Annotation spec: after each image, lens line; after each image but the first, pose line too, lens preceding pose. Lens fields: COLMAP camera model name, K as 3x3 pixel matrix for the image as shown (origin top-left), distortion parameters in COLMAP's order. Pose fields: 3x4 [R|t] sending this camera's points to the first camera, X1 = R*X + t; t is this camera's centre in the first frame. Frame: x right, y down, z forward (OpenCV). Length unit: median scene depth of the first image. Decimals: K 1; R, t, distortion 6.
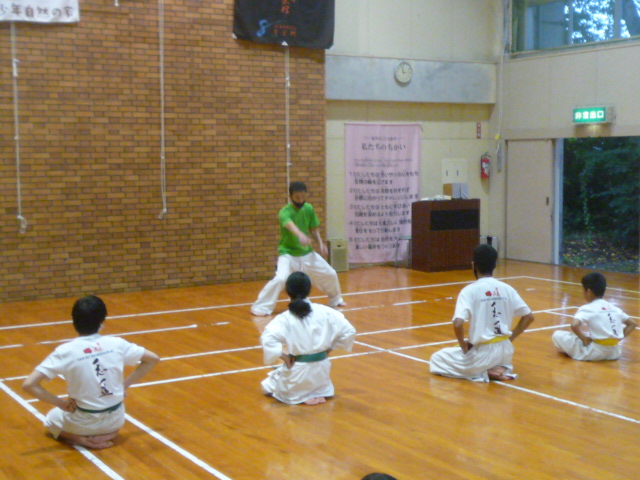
lens RADIAL K [[933.3, 0, 320.0], [0, 933.3, 240.0], [0, 0, 1]] dist [0.012865, -0.089469]
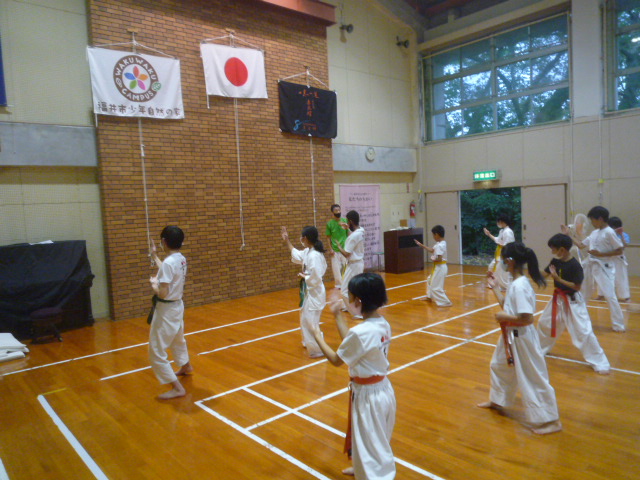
lens RADIAL K [[468.7, 0, 320.0], [0, 468.7, 240.0], [0, 0, 1]] dist [-0.000246, -0.005921]
pose [[0.986112, -0.049837, 0.158426, -0.164134], [0.053611, 0.998369, -0.019631, -0.018186], [-0.157190, 0.027852, 0.987176, 0.235041]]
